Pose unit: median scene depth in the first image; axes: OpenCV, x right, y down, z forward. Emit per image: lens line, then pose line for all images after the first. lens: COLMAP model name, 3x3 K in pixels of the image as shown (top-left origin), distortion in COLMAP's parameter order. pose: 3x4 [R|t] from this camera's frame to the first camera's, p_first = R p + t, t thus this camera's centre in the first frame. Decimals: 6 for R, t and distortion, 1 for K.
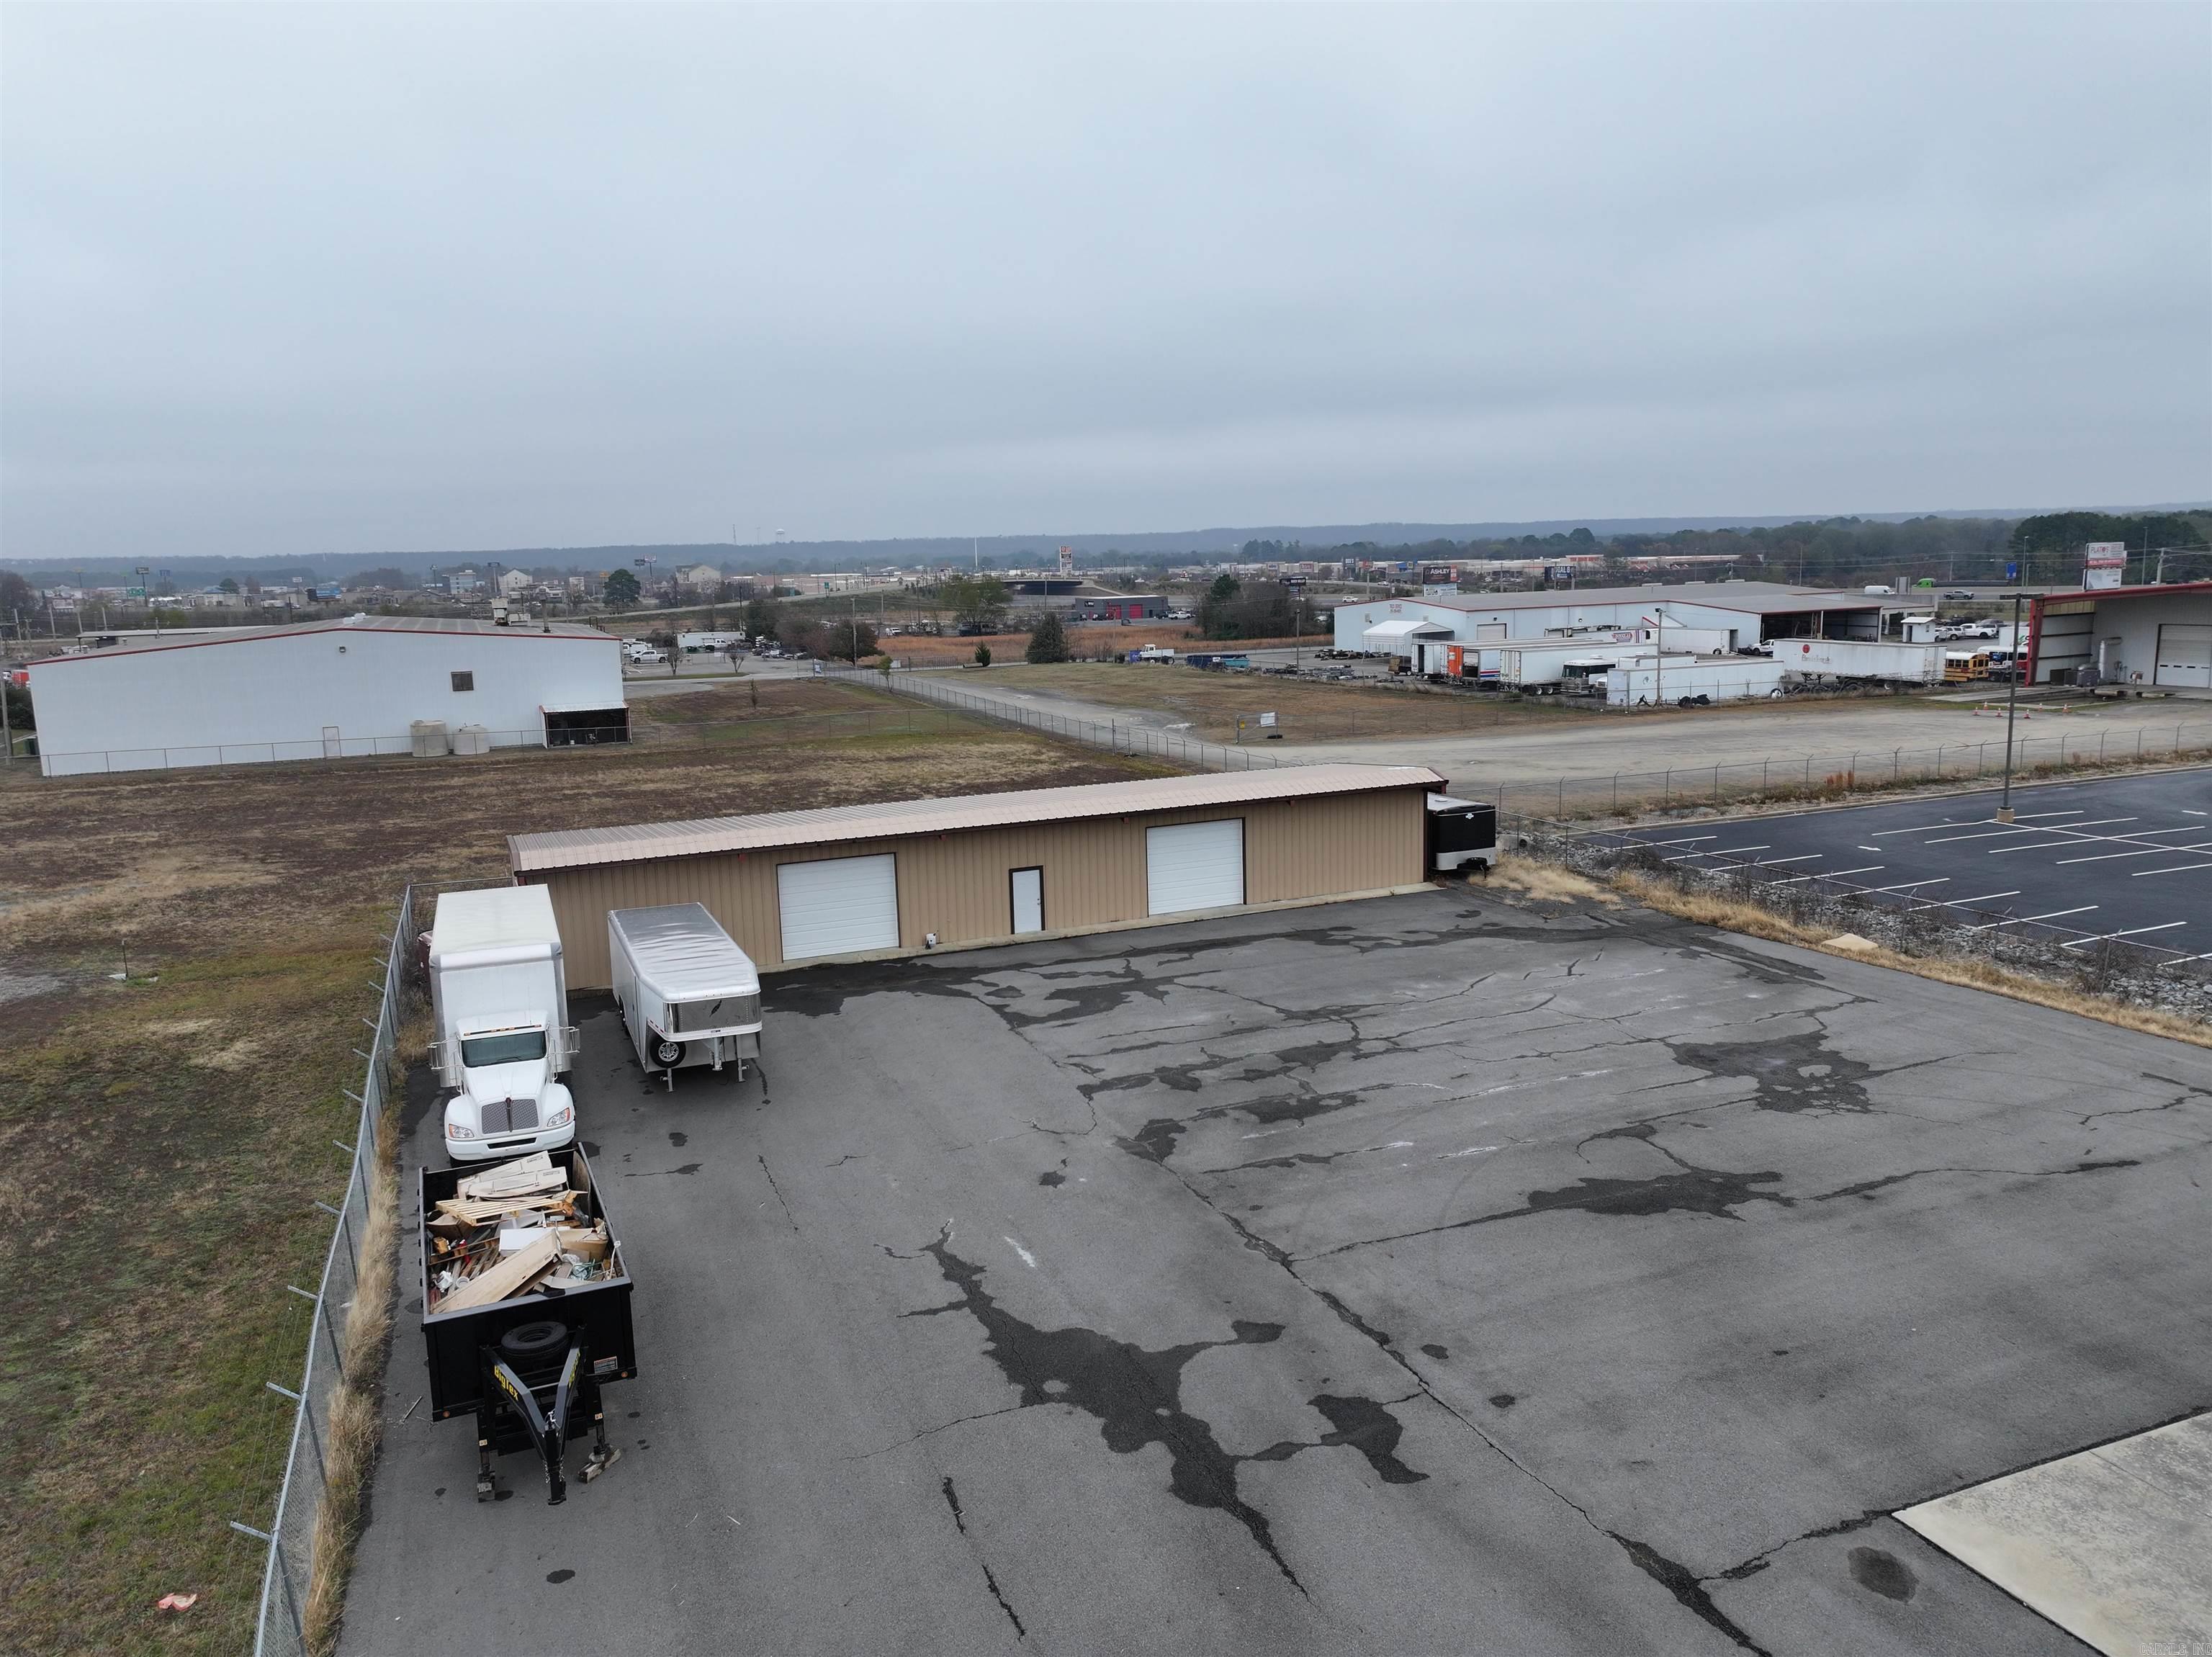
lens RADIAL K [[1551.9, 0, 1112.9], [0, 1551.9, 830.6], [0, 0, 1]] dist [0.007555, -0.000052]
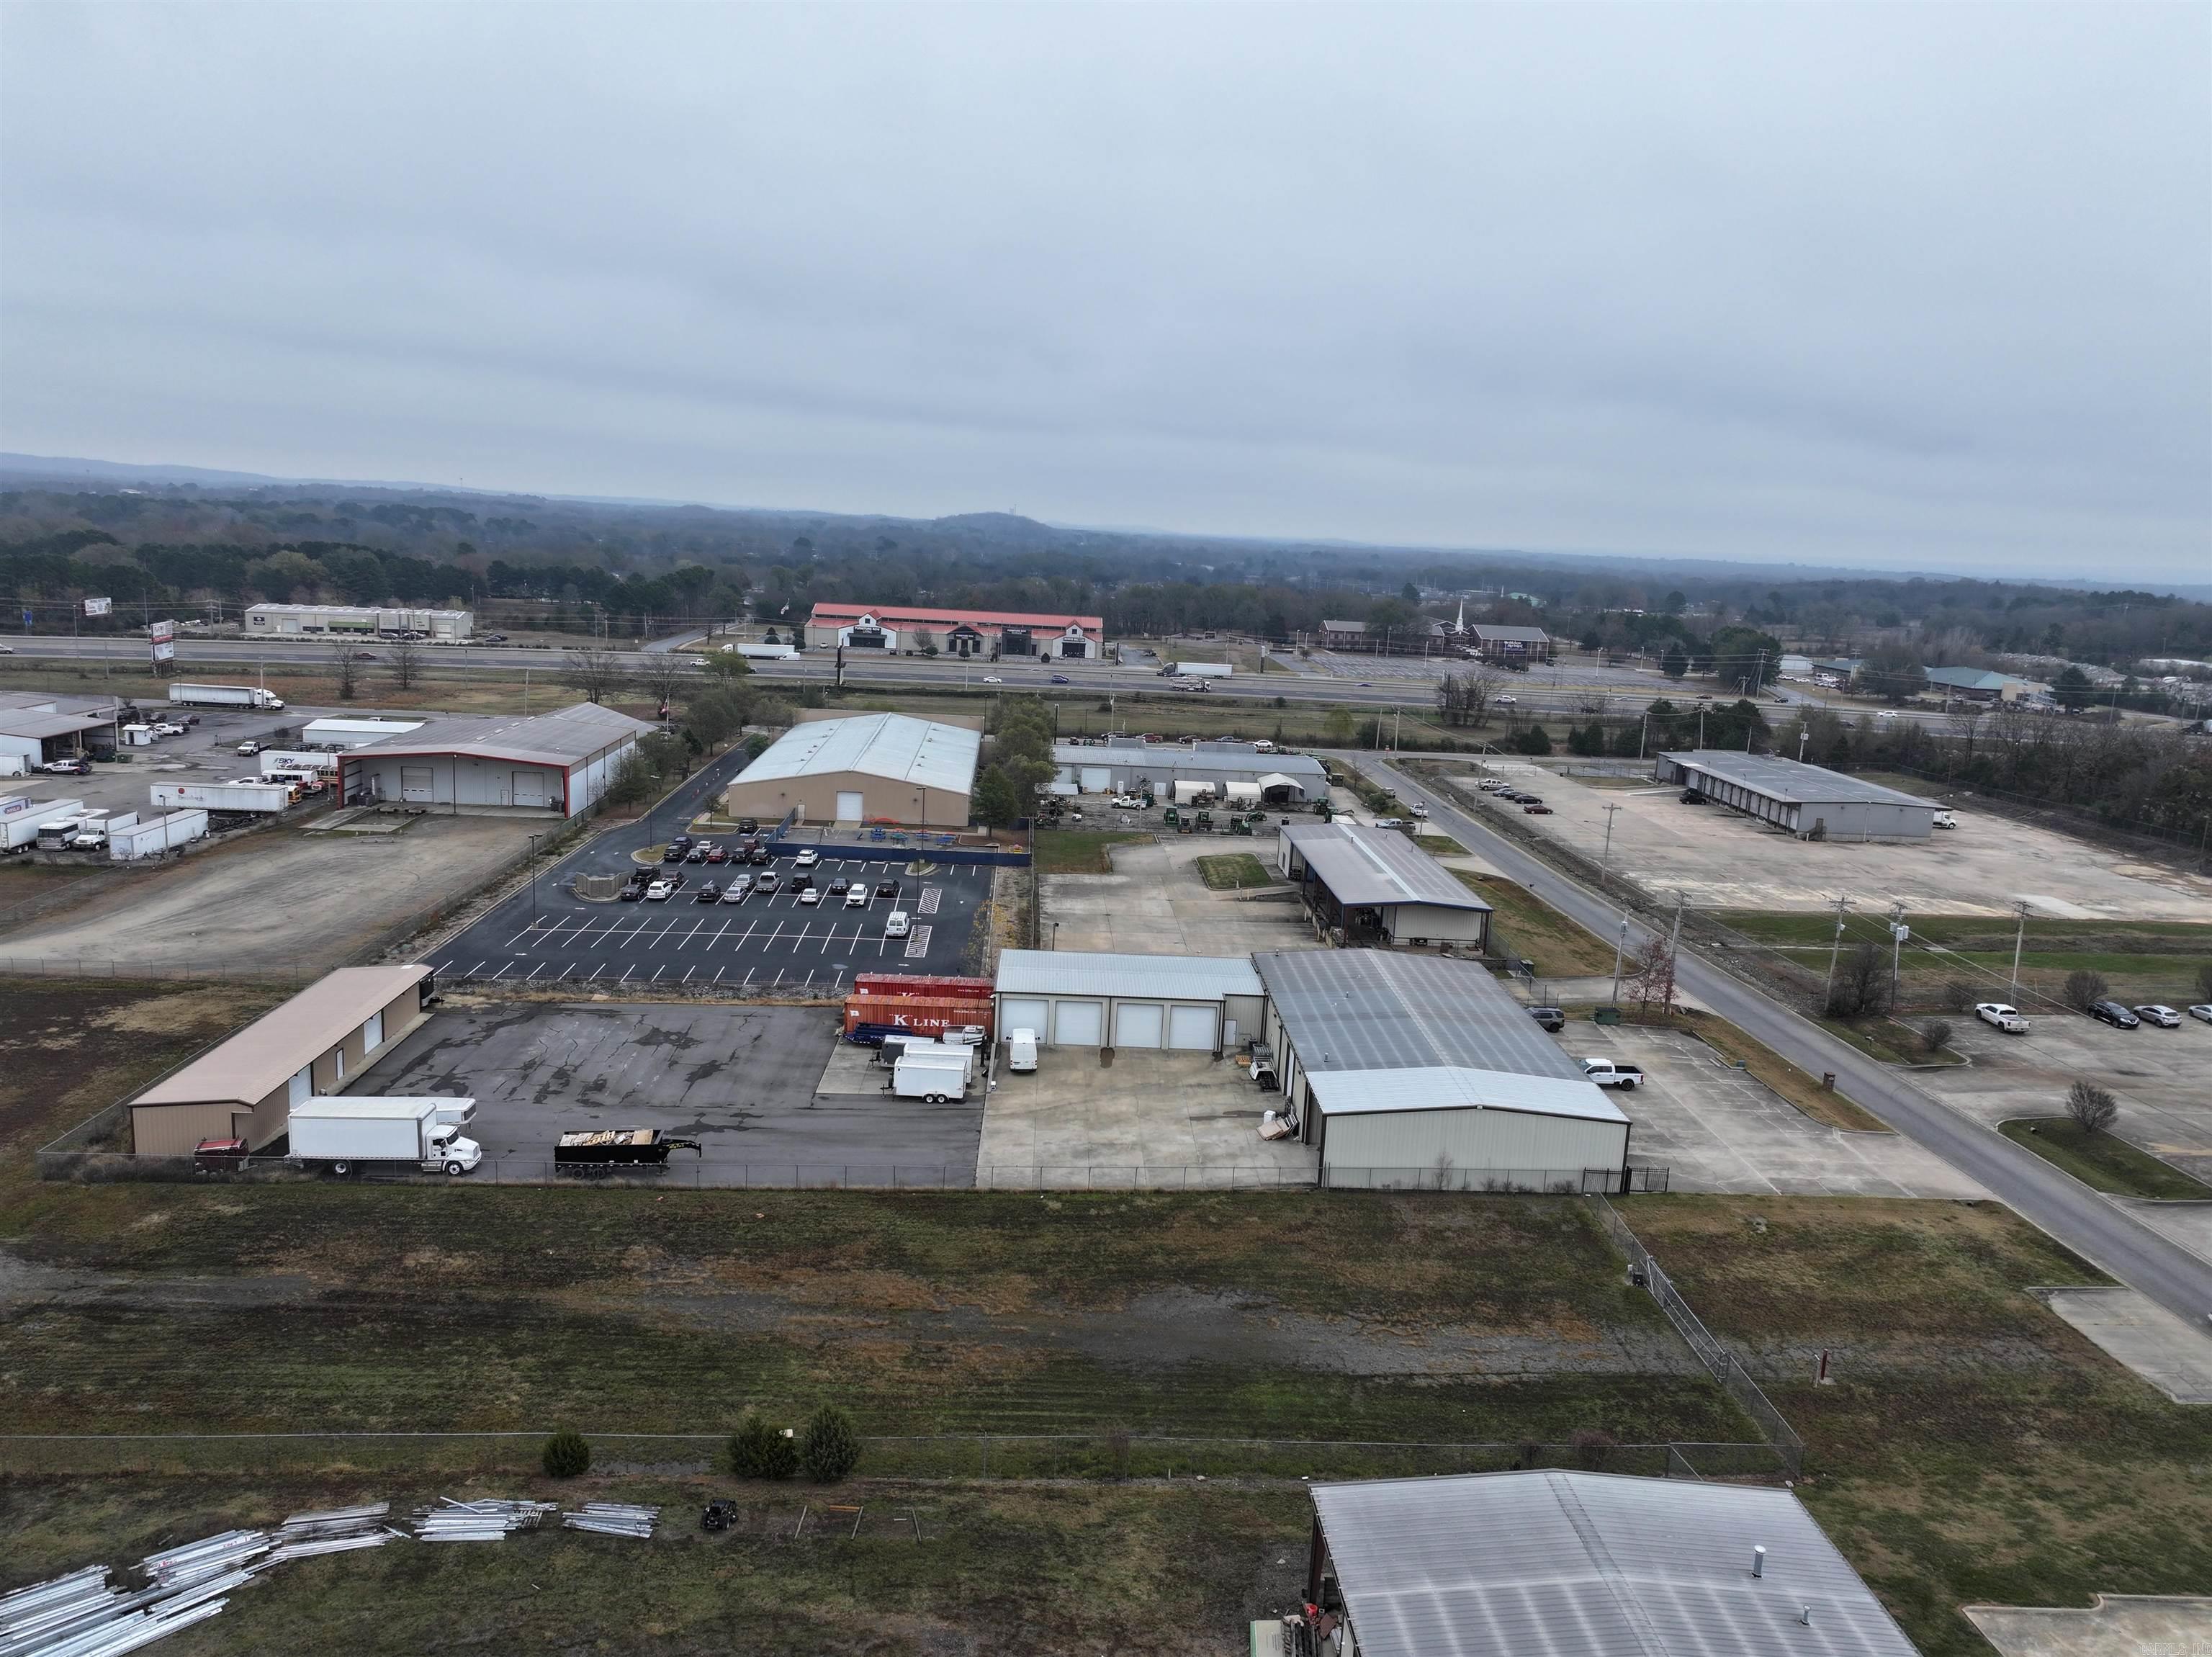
lens RADIAL K [[1550.7, 0, 1123.0], [0, 1550.7, 780.5], [0, 0, 1]] dist [0.005928, -0.000719]
pose [[0.326149, -0.103698, 0.939613, -0.829209], [0.099752, 0.992191, 0.074876, -0.197169], [-0.940041, 0.069308, 0.333946, -0.400104]]
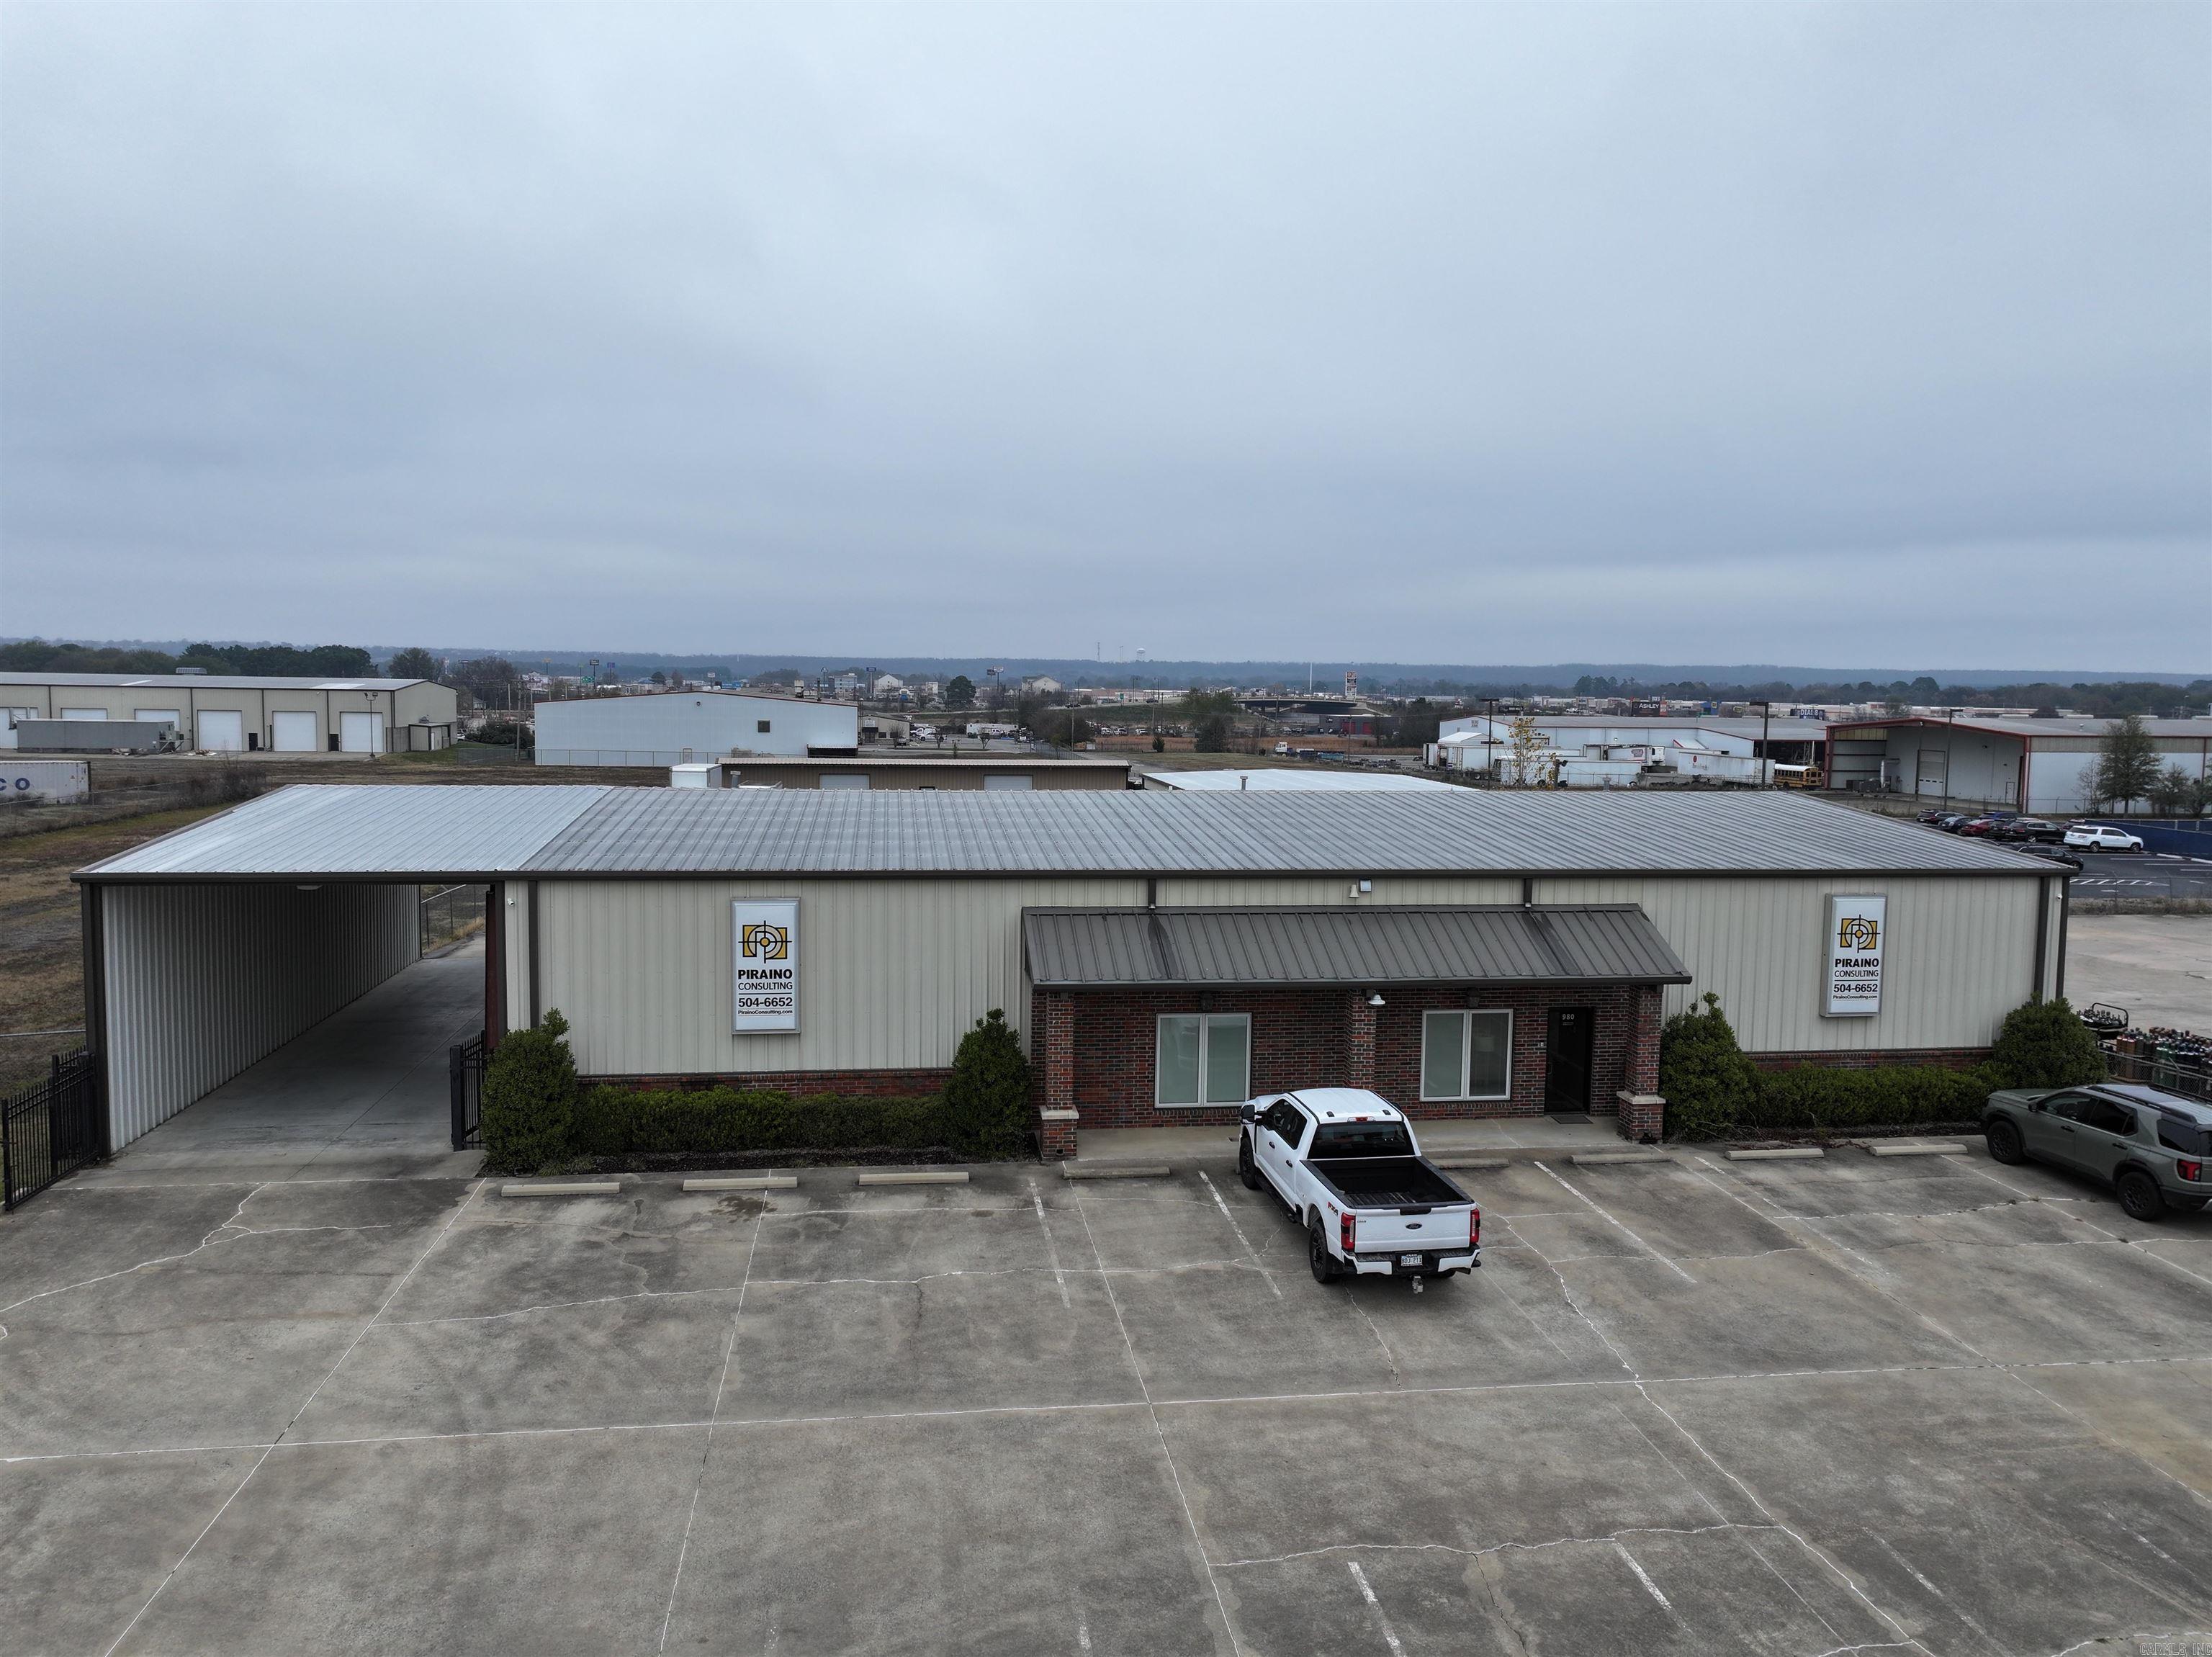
lens RADIAL K [[1551.9, 0, 1112.9], [0, 1551.9, 830.6], [0, 0, 1]] dist [0.007555, -0.000052]
pose [[0.972631, 0.063442, -0.223526, 0.347191], [-0.080791, 0.994316, -0.069338, 0.106827], [0.217857, 0.085499, 0.972229, -0.561594]]
